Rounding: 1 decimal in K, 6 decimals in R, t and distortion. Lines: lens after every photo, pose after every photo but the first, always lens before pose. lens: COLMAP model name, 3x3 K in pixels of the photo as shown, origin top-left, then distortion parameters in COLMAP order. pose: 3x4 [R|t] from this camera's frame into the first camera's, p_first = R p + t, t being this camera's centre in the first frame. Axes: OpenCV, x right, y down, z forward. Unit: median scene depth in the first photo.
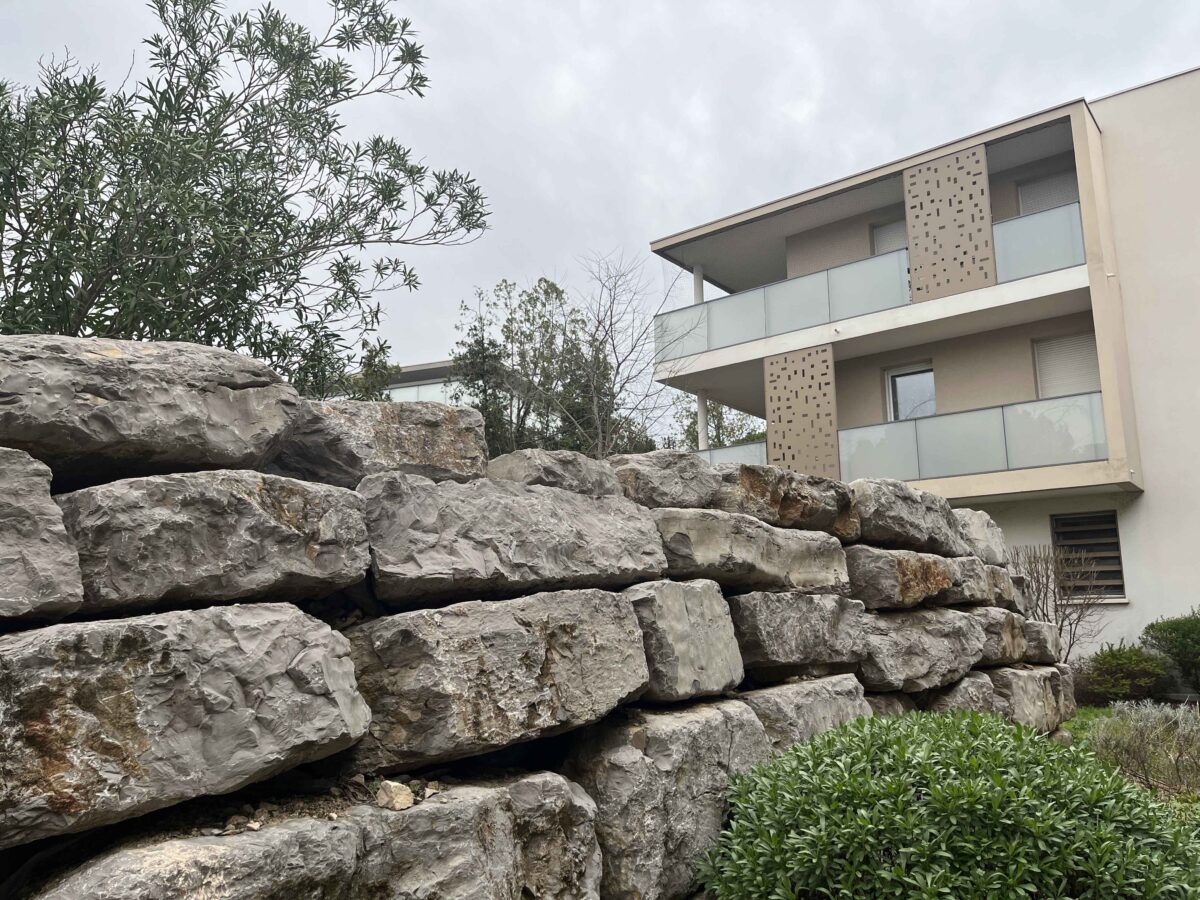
lens RADIAL K [[916.2, 0, 599.6], [0, 916.2, 451.2], [0, 0, 1]] dist [0.046628, -0.074254]
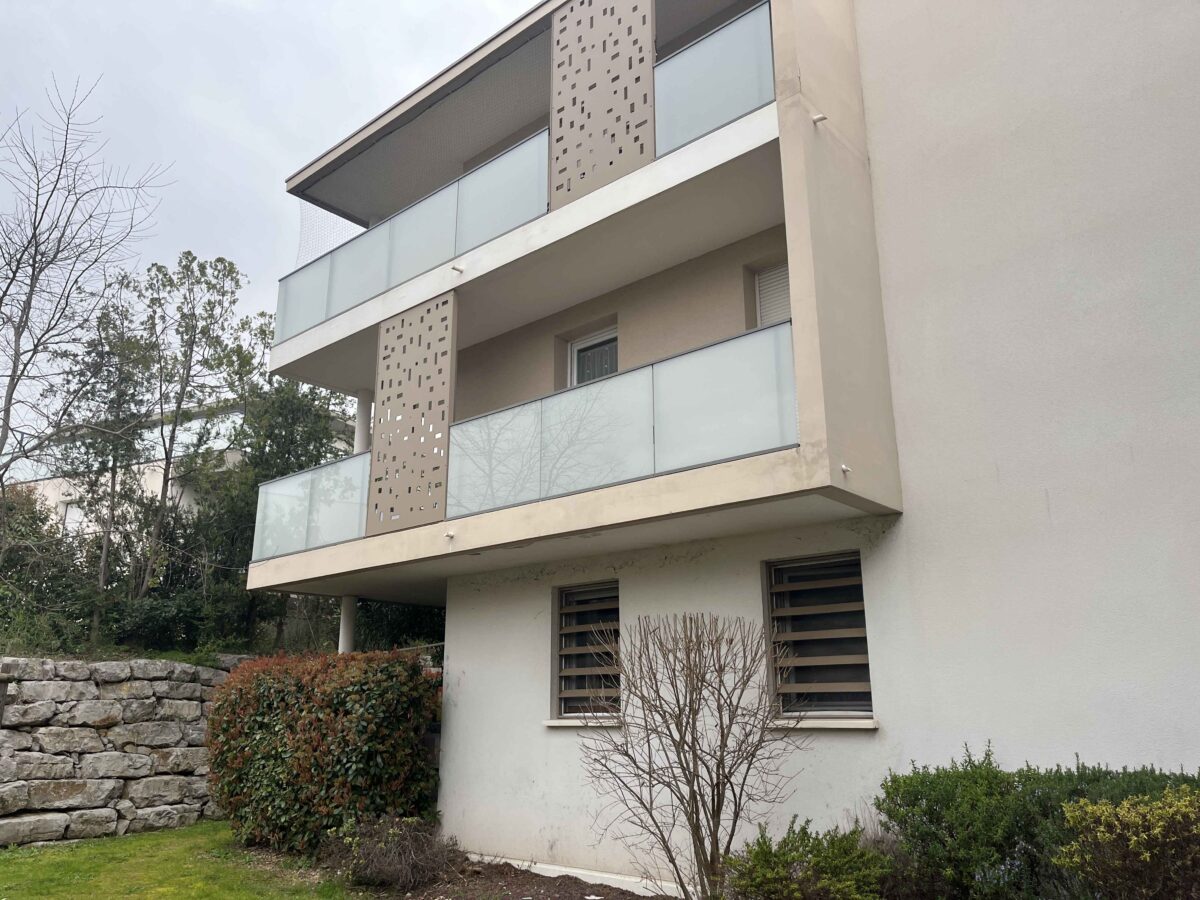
lens RADIAL K [[916.2, 0, 603.5], [0, 916.2, 450.9], [0, 0, 1]] dist [0.046628, -0.074254]
pose [[0.998540, -0.002108, -0.053976, 0.410107], [-0.003170, 0.995229, -0.097512, 0.054823], [0.053924, 0.097541, 0.993770, 0.420643]]
